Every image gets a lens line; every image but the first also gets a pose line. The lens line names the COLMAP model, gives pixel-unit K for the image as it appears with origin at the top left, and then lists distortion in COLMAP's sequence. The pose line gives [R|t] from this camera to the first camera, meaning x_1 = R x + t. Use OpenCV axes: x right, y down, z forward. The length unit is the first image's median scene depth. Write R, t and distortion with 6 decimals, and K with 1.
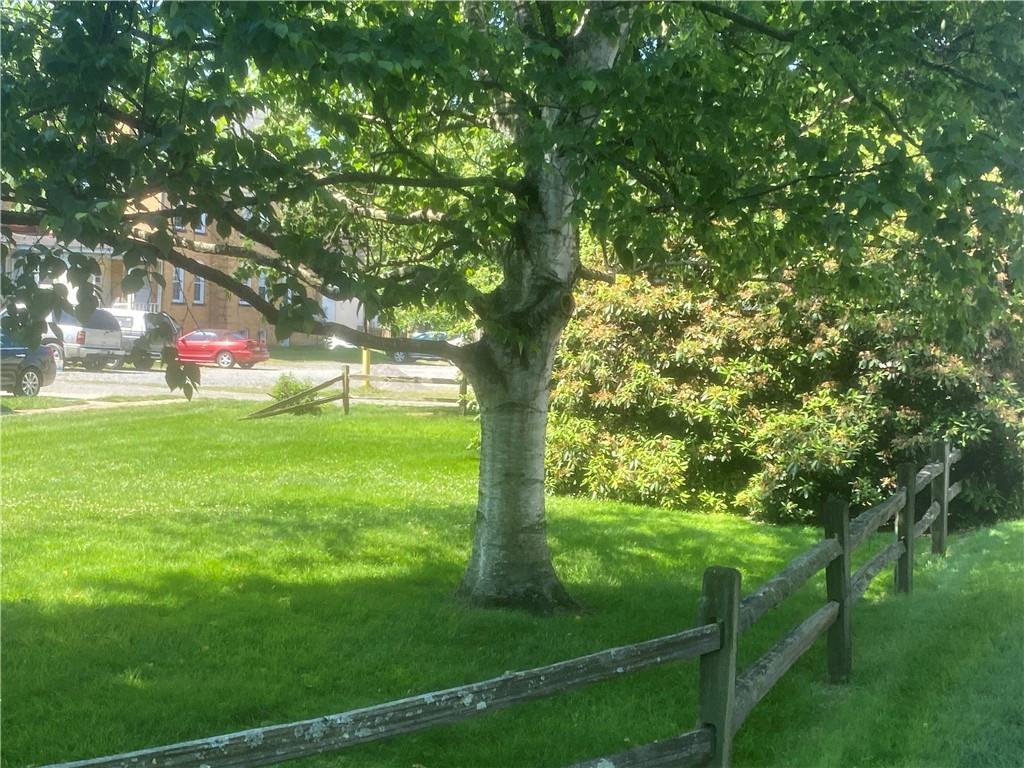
lens RADIAL K [[1549.2, 0, 512.0], [0, 1549.2, 384.0], [0, 0, 1]] dist [0.000284, -0.011008]
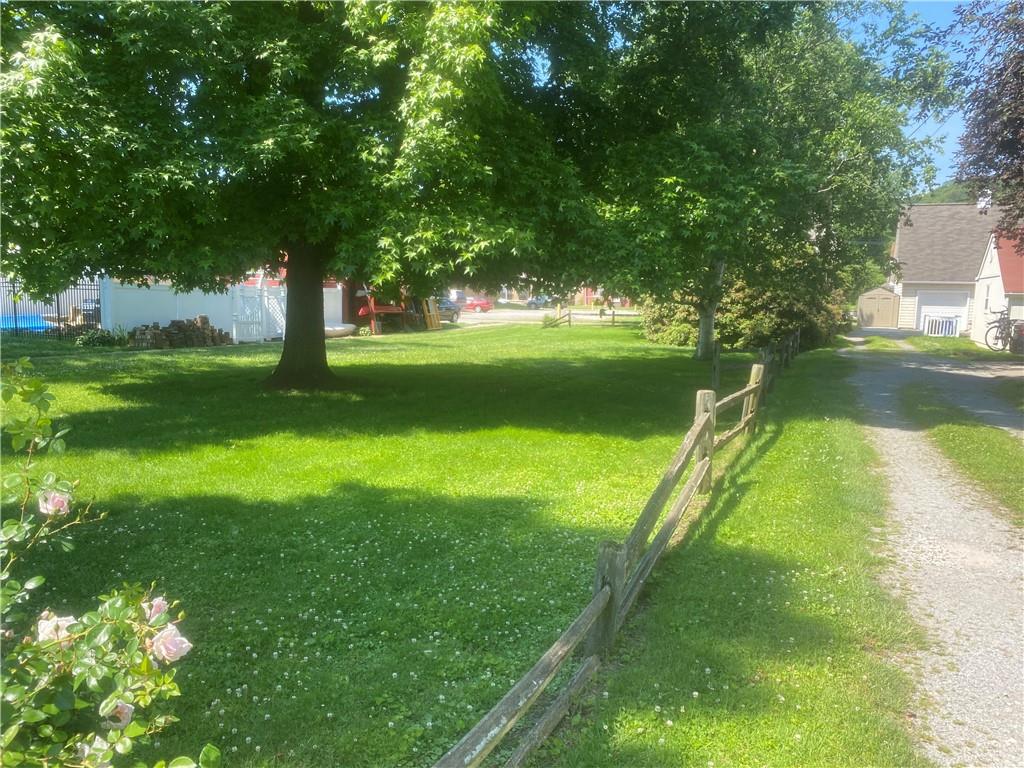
lens RADIAL K [[771.9, 0, 512.0], [0, 771.9, 384.0], [0, 0, 1]] dist [0.052409, -0.051230]
pose [[0.998511, -0.011246, -0.053375, -0.261346], [0.015617, 0.996493, 0.082210, 0.009389], [0.052264, -0.082921, 0.995185, -0.764024]]
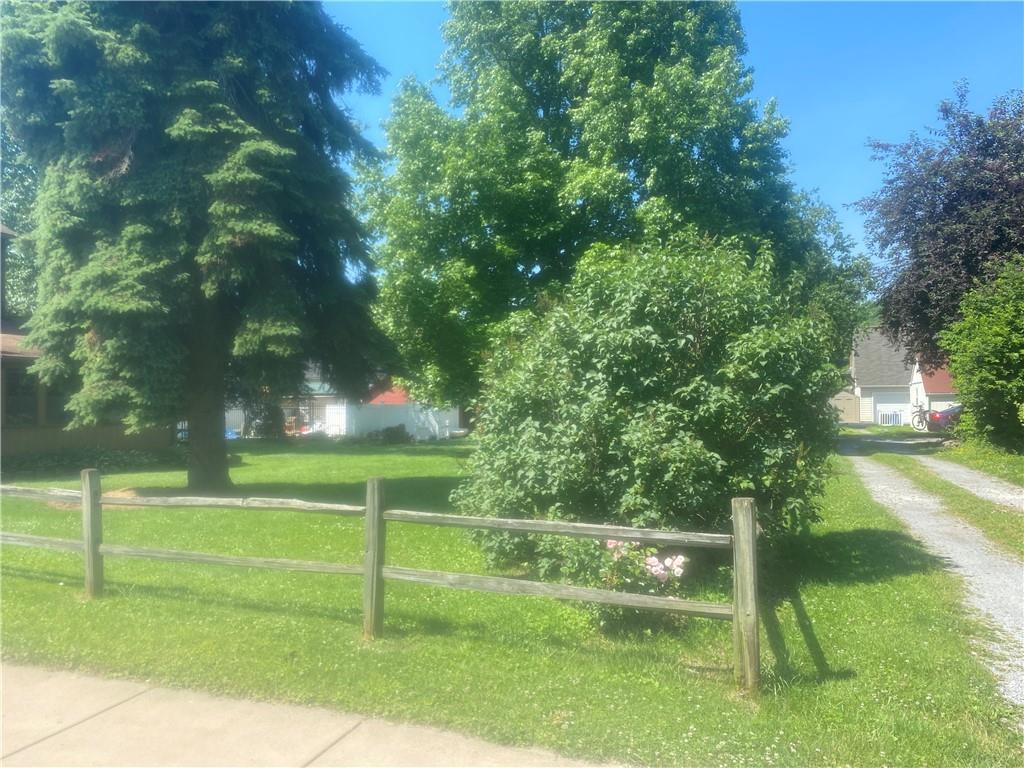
lens RADIAL K [[771.9, 0, 512.0], [0, 771.9, 384.0], [0, 0, 1]] dist [0.052409, -0.051230]
pose [[0.998746, -0.048252, -0.013376, -0.568979], [0.047379, 0.997117, -0.059267, 0.023780], [0.016197, 0.058559, 0.998153, -1.506268]]
